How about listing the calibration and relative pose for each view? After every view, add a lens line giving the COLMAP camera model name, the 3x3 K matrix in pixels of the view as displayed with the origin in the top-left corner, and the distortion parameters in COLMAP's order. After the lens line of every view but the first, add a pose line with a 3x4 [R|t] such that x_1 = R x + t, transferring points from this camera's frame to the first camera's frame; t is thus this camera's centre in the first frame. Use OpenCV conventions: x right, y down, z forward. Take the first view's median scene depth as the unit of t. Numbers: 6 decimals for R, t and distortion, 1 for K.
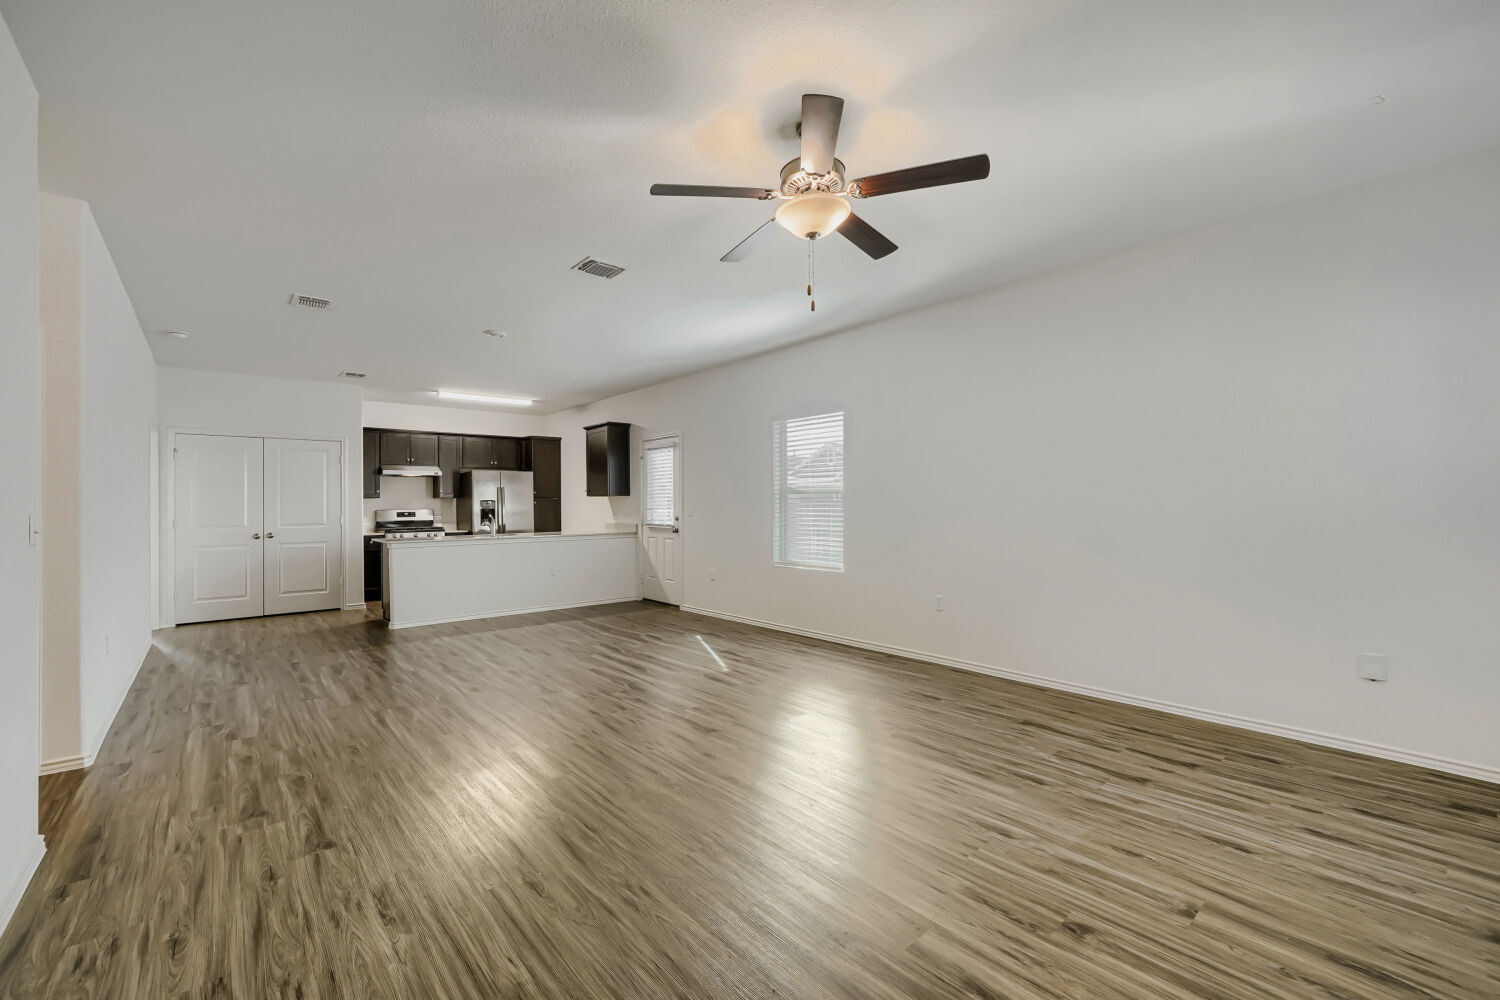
lens RADIAL K [[602.0, 0, 718.9], [0, 602.0, 503.0], [0, 0, 1]] dist [-0.002694, -0.000158]
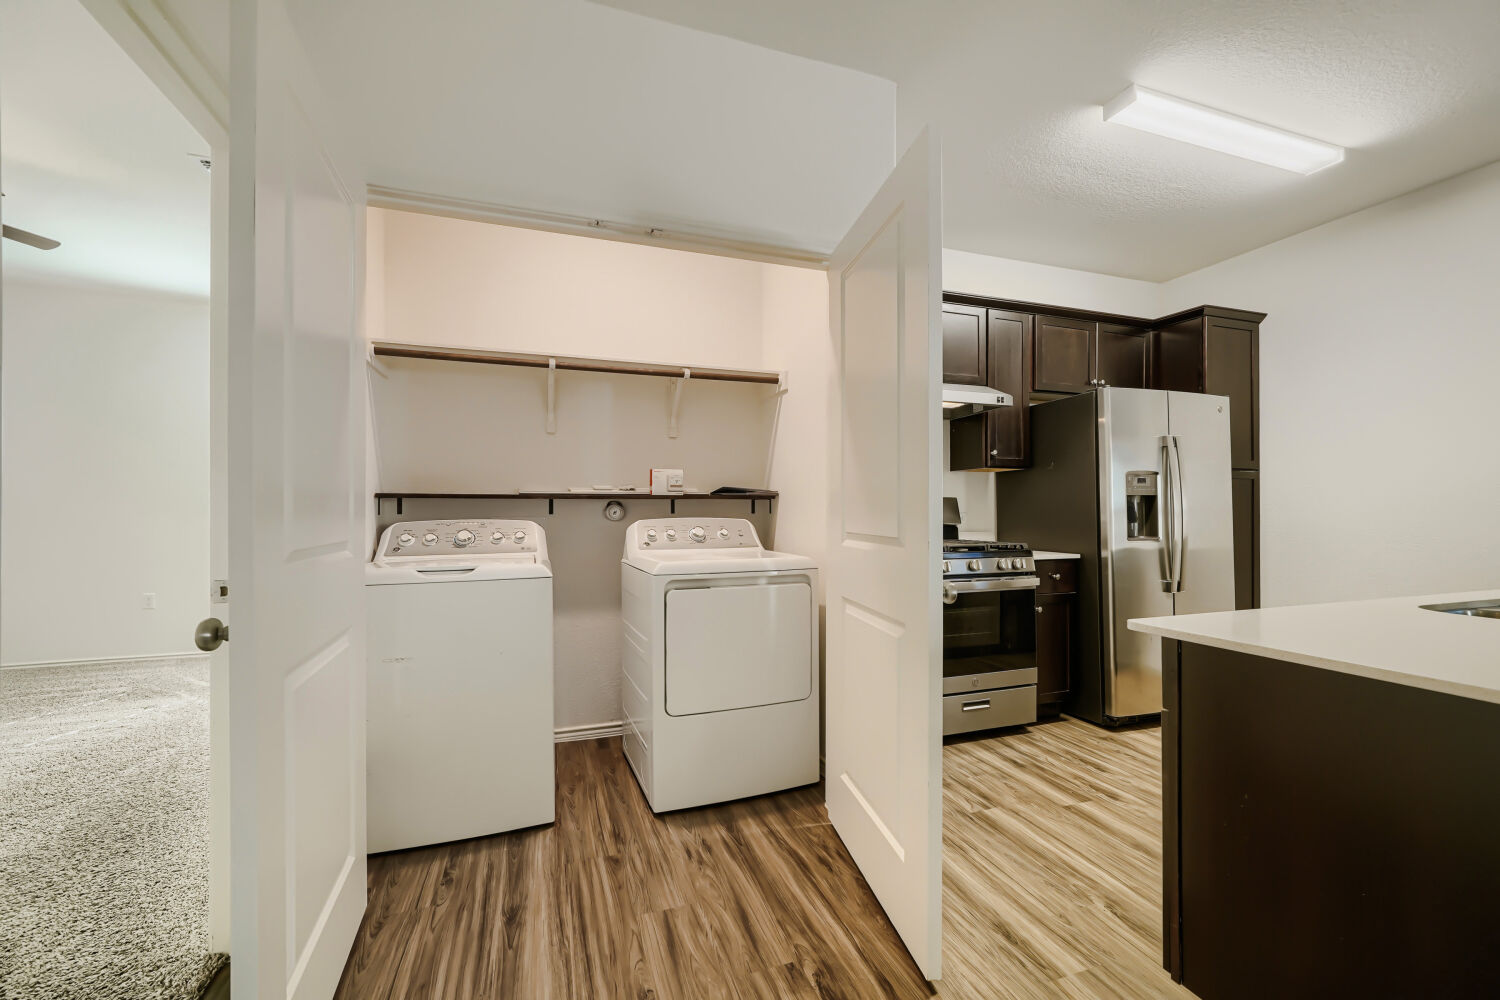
lens RADIAL K [[609.3, 0, 720.1], [0, 609.3, 508.3], [0, 0, 1]] dist [0.000436, -0.000059]
pose [[0.929480, 0.005849, -0.368826, -0.560758], [-0.004333, 0.999978, 0.004939, 0.019465], [0.368847, -0.002992, 0.929485, 0.664504]]
